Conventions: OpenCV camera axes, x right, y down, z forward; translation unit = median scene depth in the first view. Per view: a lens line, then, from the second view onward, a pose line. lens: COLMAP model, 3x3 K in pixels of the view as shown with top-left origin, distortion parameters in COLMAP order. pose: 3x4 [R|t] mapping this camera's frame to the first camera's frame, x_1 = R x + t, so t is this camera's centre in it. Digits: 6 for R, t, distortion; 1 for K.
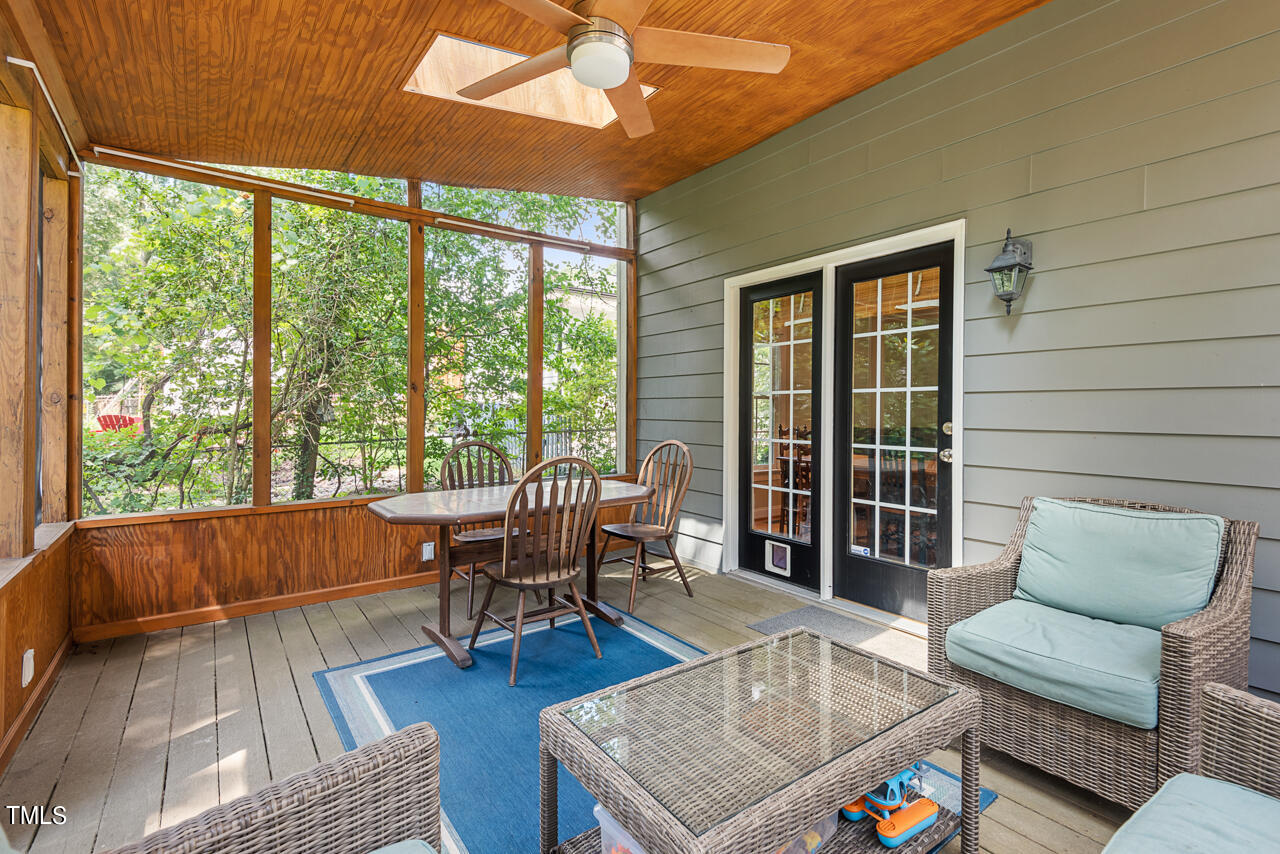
lens RADIAL K [[582.6, 0, 645.8], [0, 582.6, 426.0], [0, 0, 1]] dist [0.029306, -0.016644]
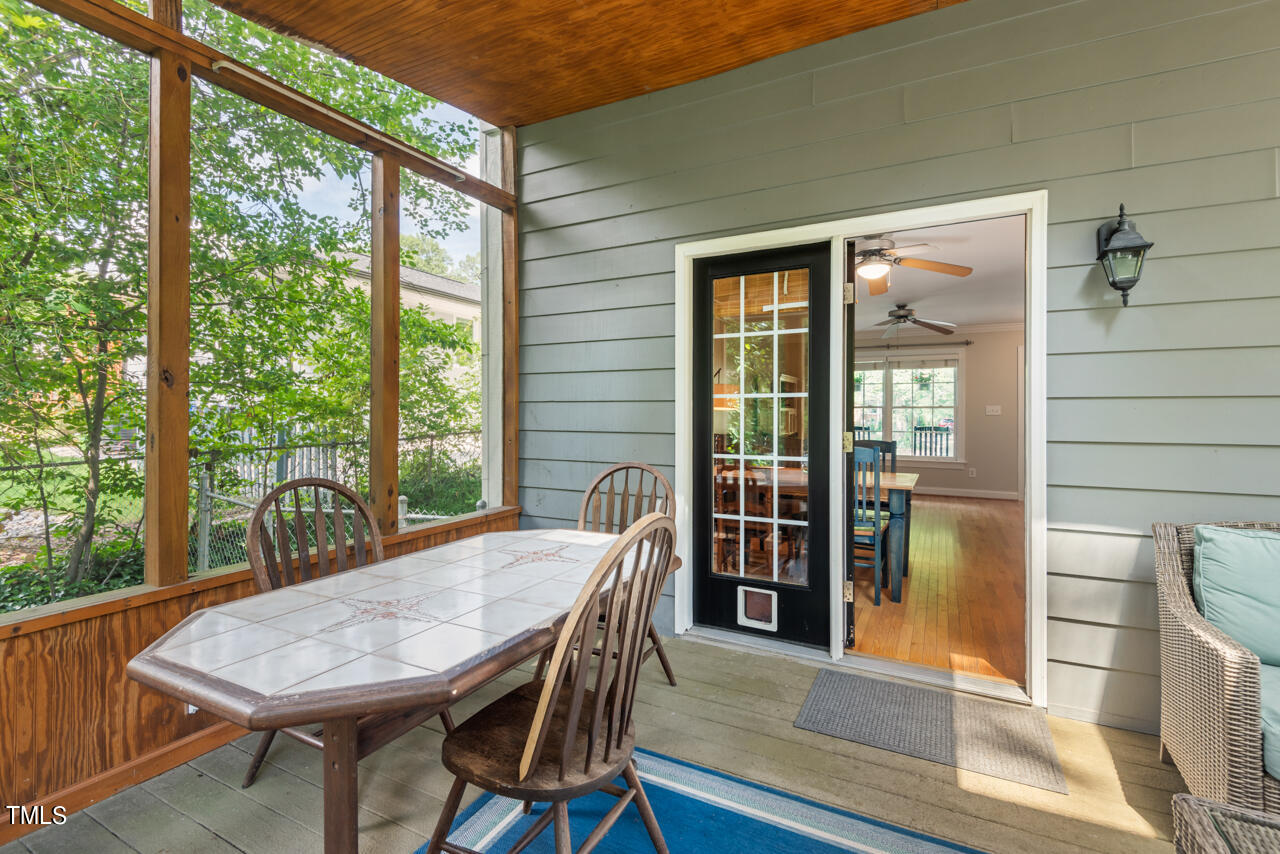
lens RADIAL K [[582.6, 0, 636.2], [0, 582.6, 423.1], [0, 0, 1]] dist [0.029306, -0.016644]
pose [[0.902249, -0.007691, 0.431147, -0.237432], [0.012772, 0.999879, -0.008891, -0.014750], [-0.431026, 0.013529, 0.902238, 0.343777]]
